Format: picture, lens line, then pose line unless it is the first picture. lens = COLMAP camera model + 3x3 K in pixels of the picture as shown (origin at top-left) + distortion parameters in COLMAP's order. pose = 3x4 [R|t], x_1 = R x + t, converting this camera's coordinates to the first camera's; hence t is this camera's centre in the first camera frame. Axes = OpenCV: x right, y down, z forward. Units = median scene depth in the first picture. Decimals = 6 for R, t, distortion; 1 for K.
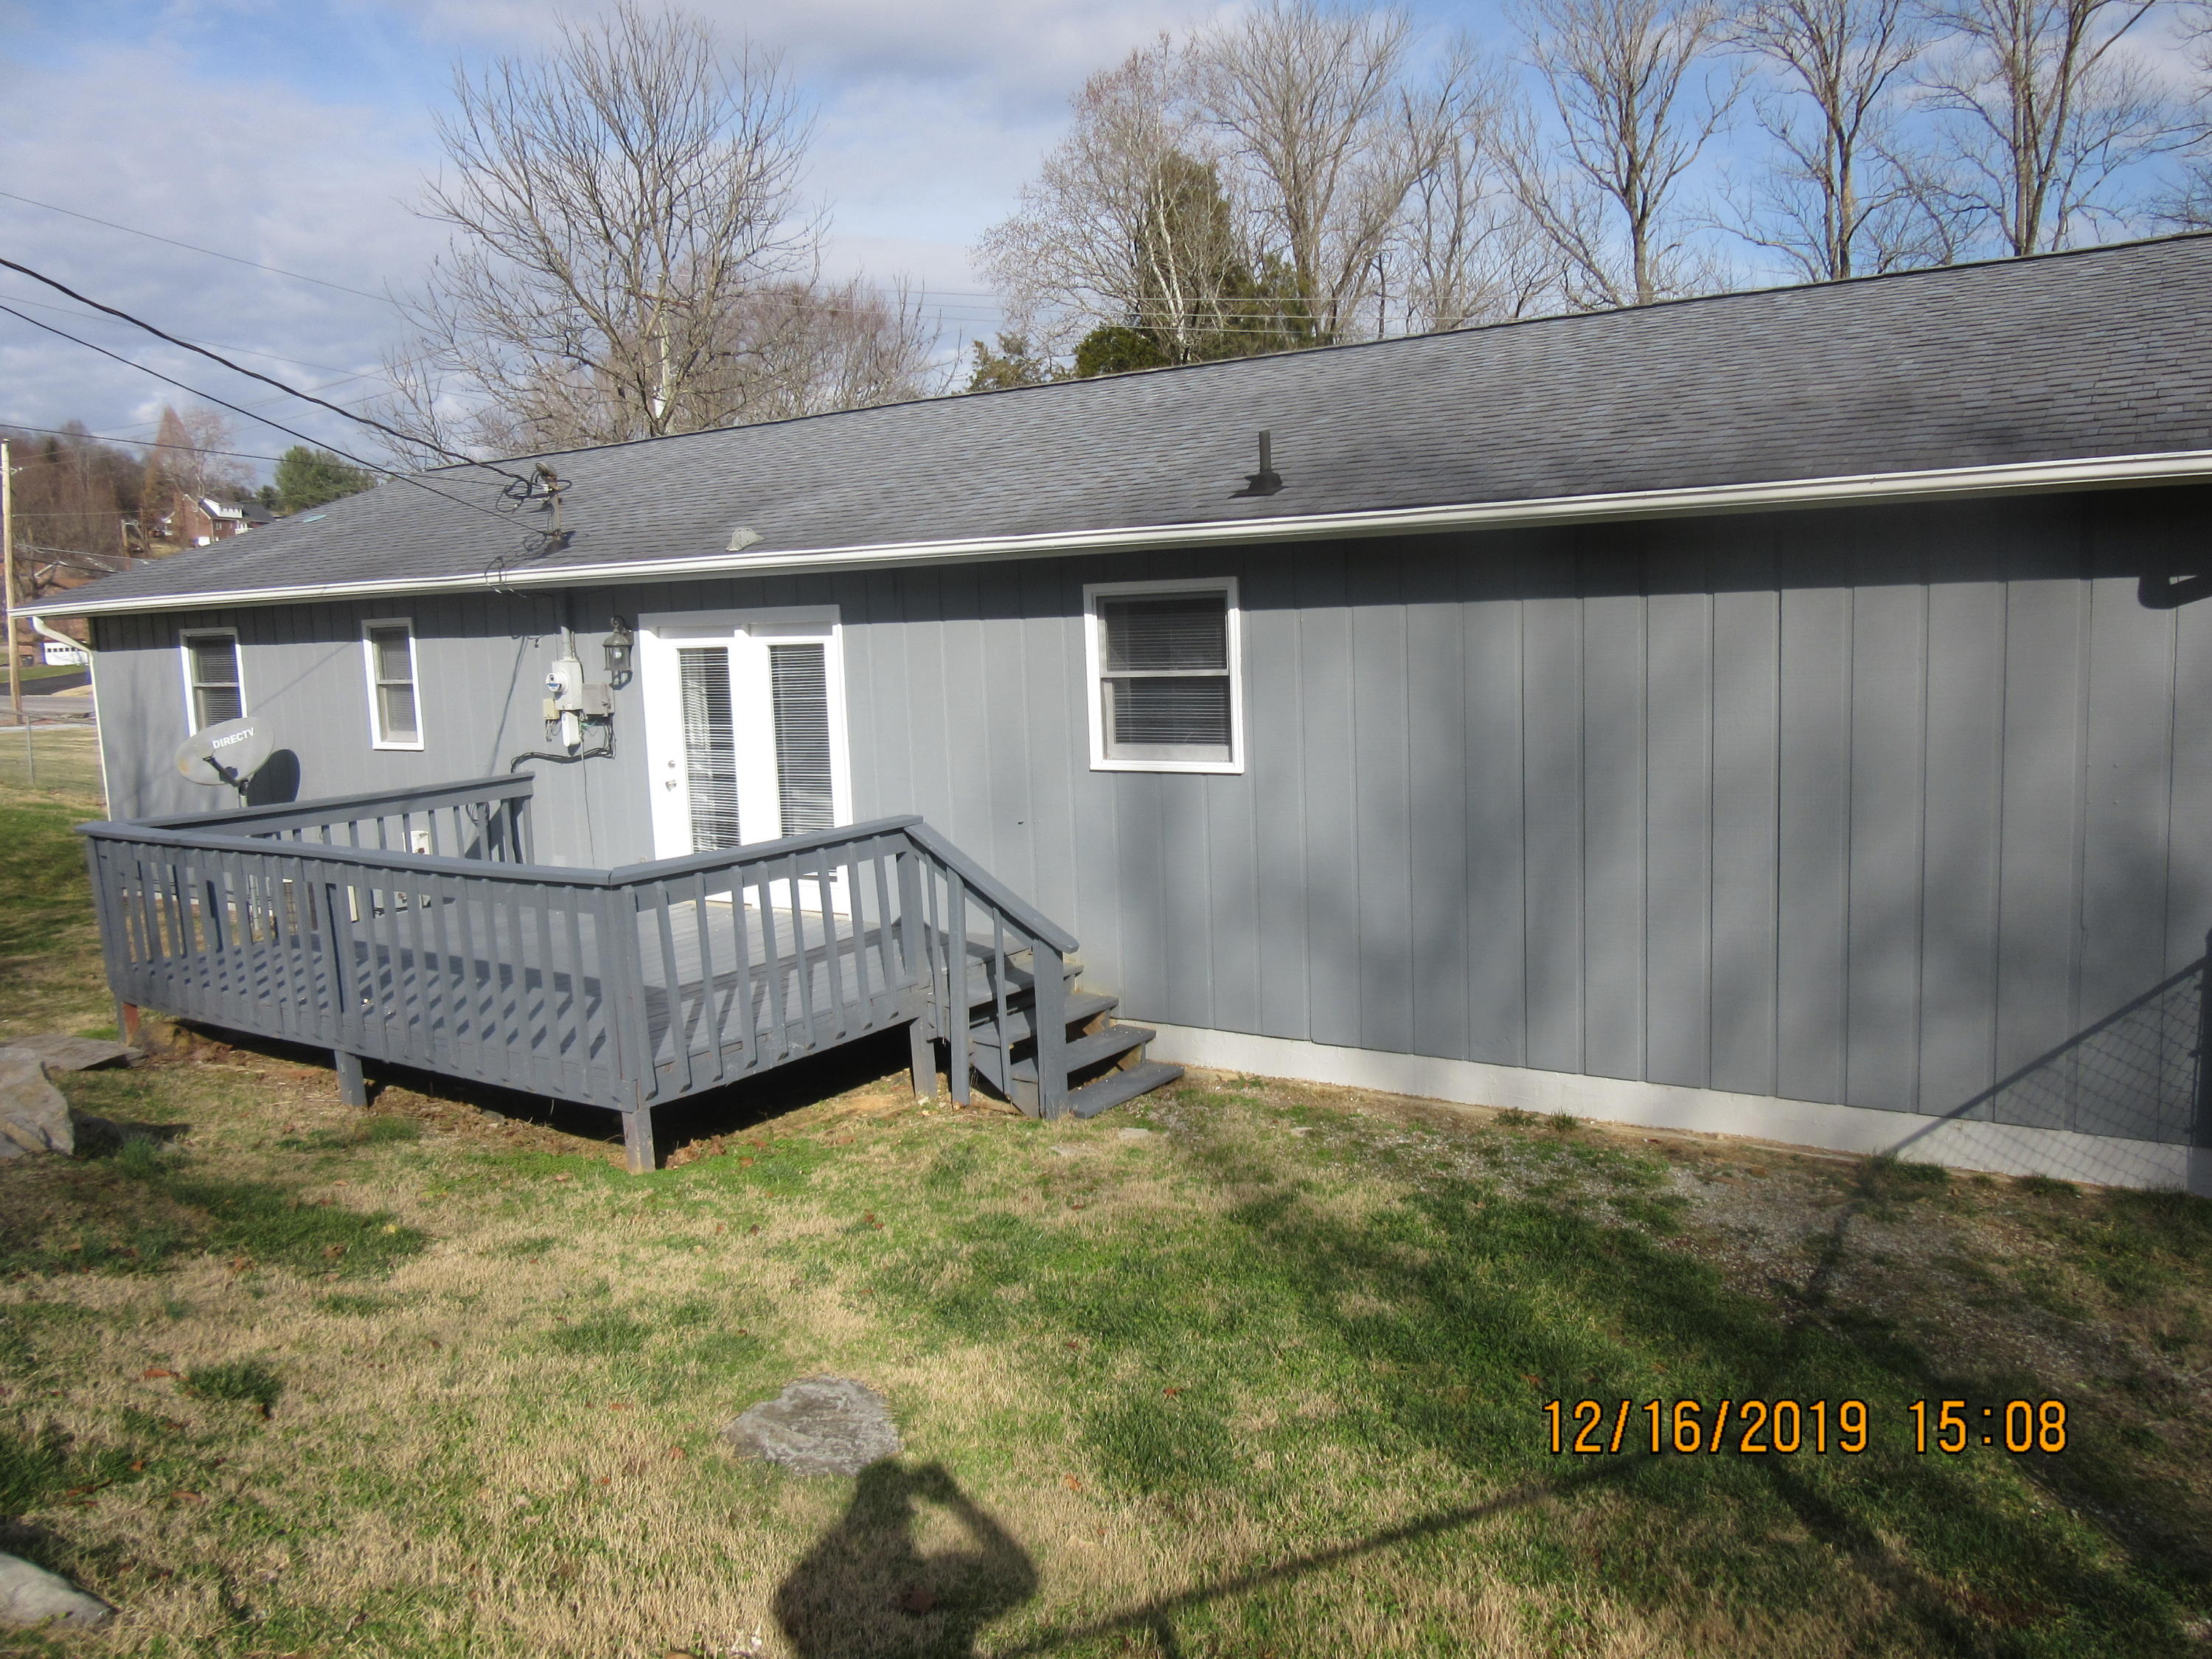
lens RADIAL K [[1629.3, 0, 1105.0], [0, 1629.3, 817.2], [0, 0, 1]] dist [-0.039553, 0.022027]
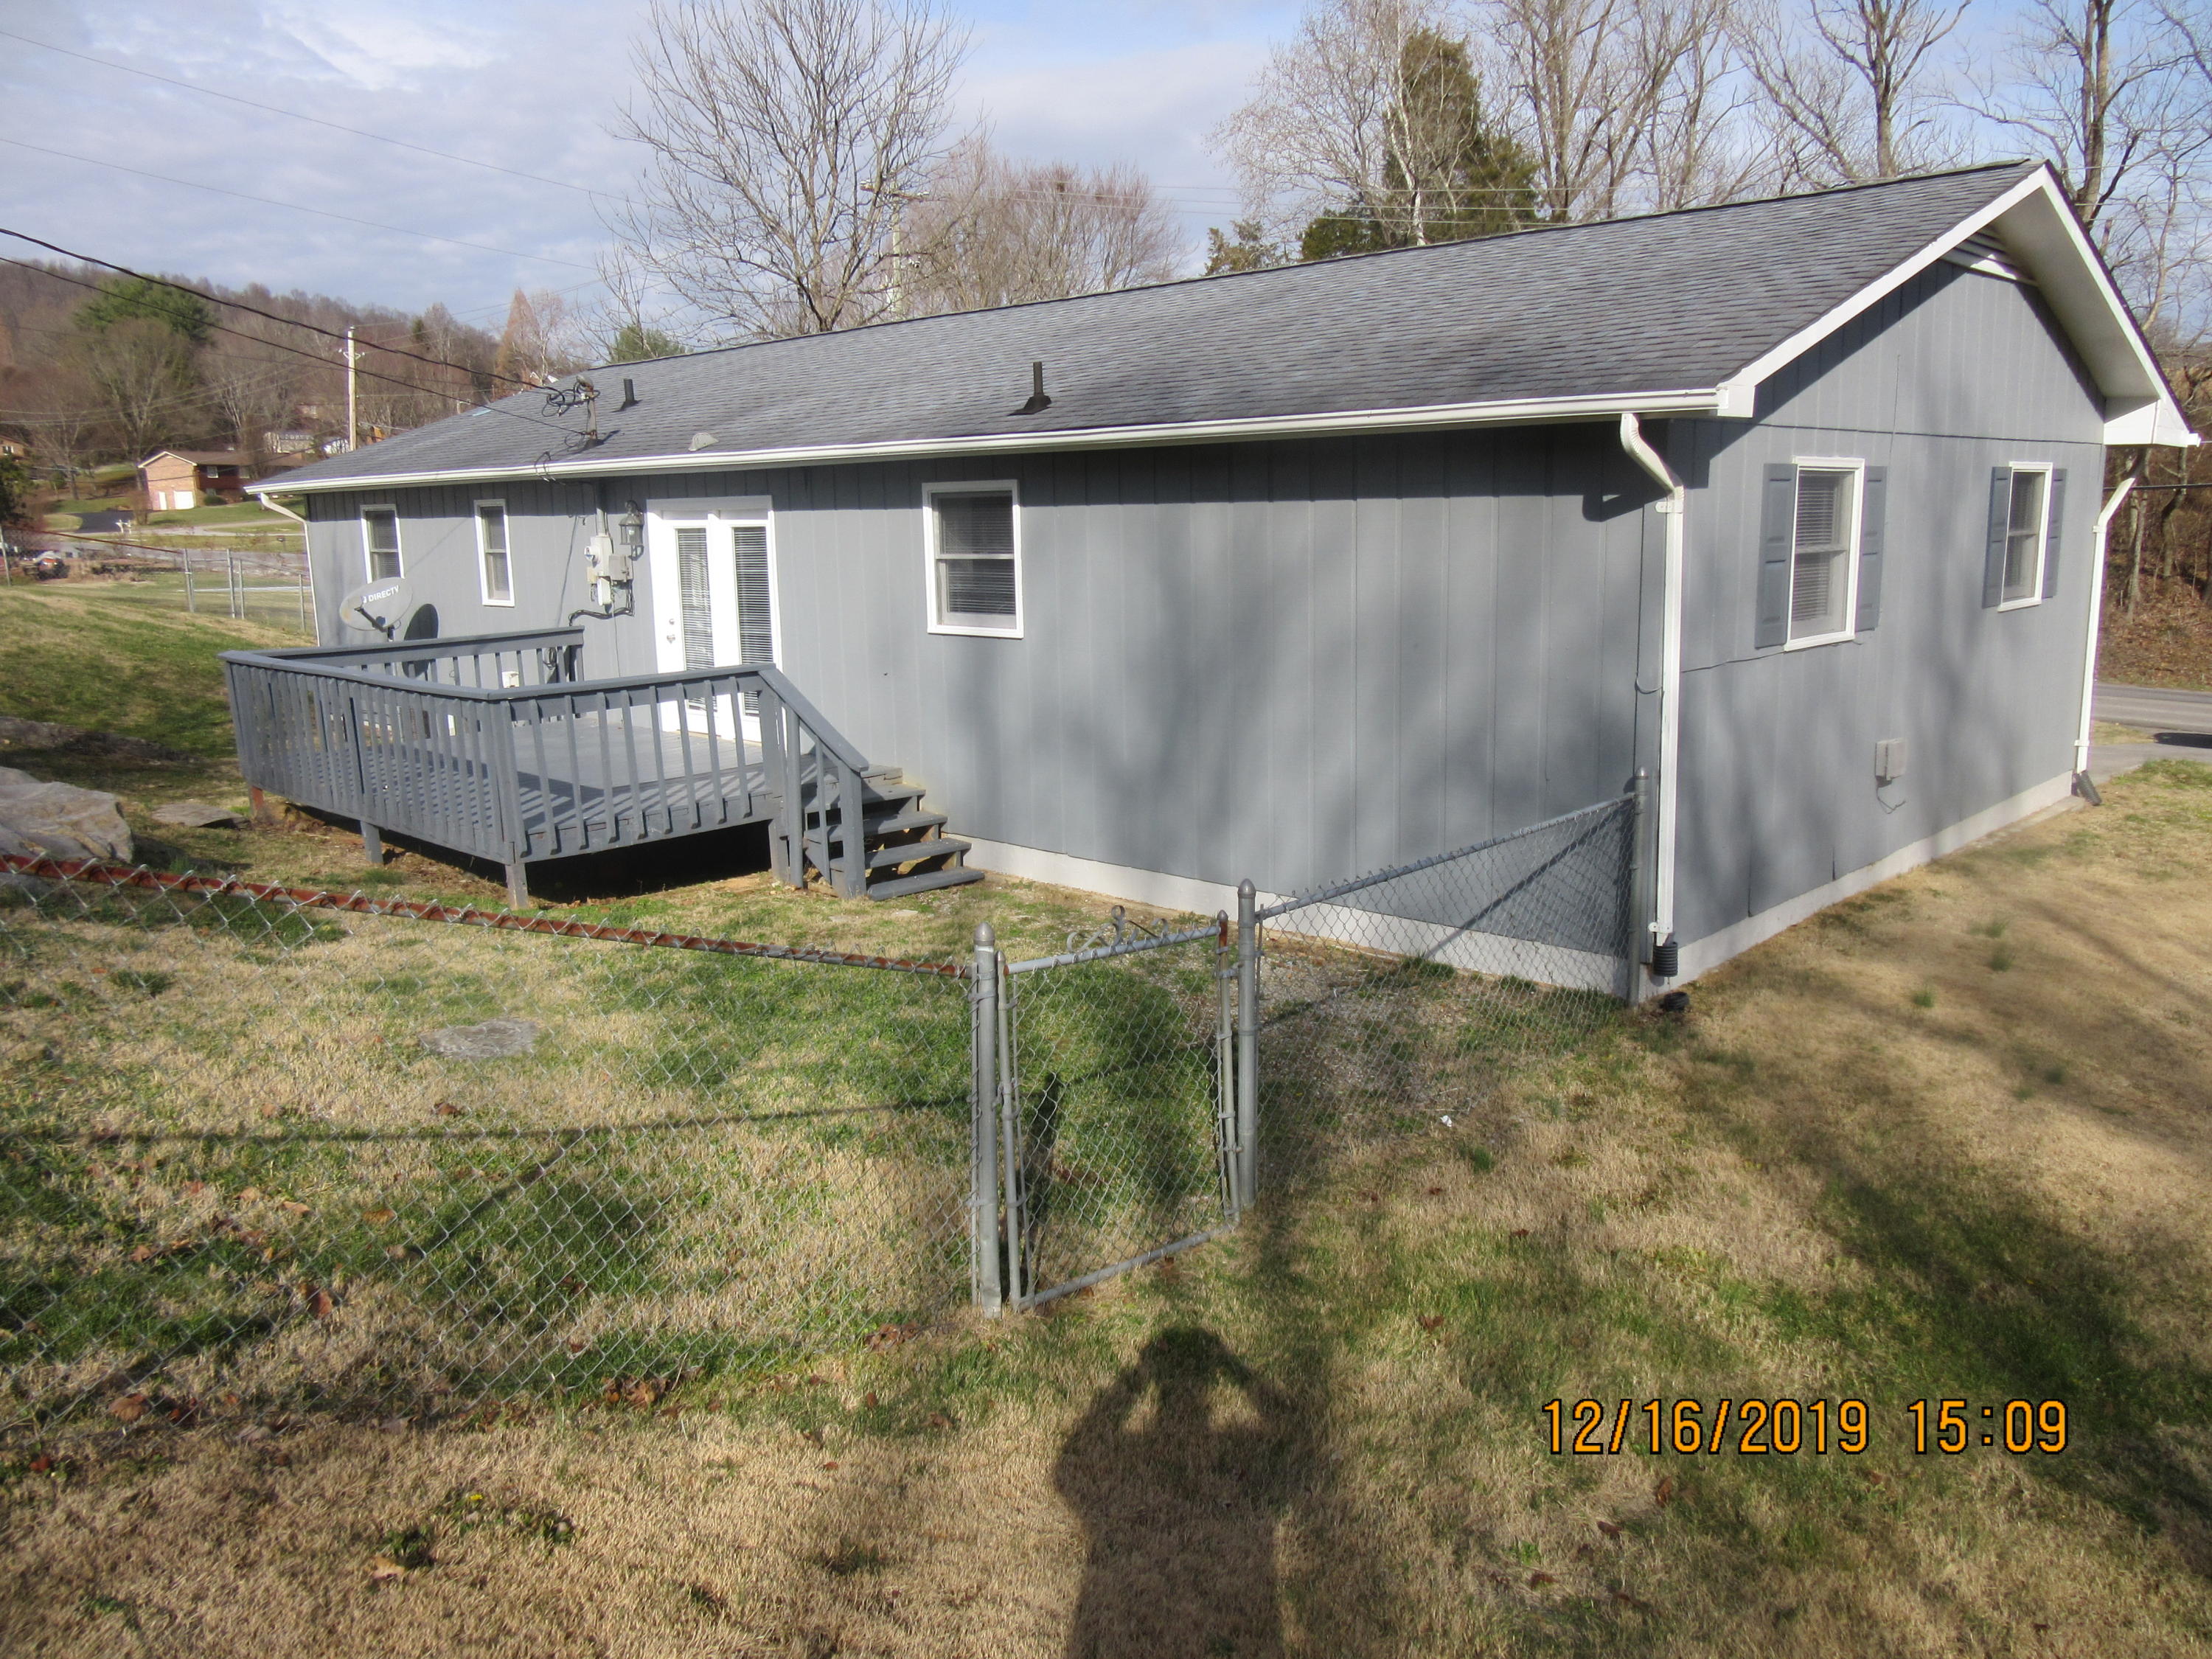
lens RADIAL K [[1629.3, 0, 1106.1], [0, 1629.3, 823.5], [0, 0, 1]] dist [-0.039553, 0.022027]
pose [[0.982759, 0.052909, -0.177158, 0.353959], [-0.039649, 0.996198, 0.077574, 0.014202], [0.180588, -0.069212, 0.981121, -0.209854]]
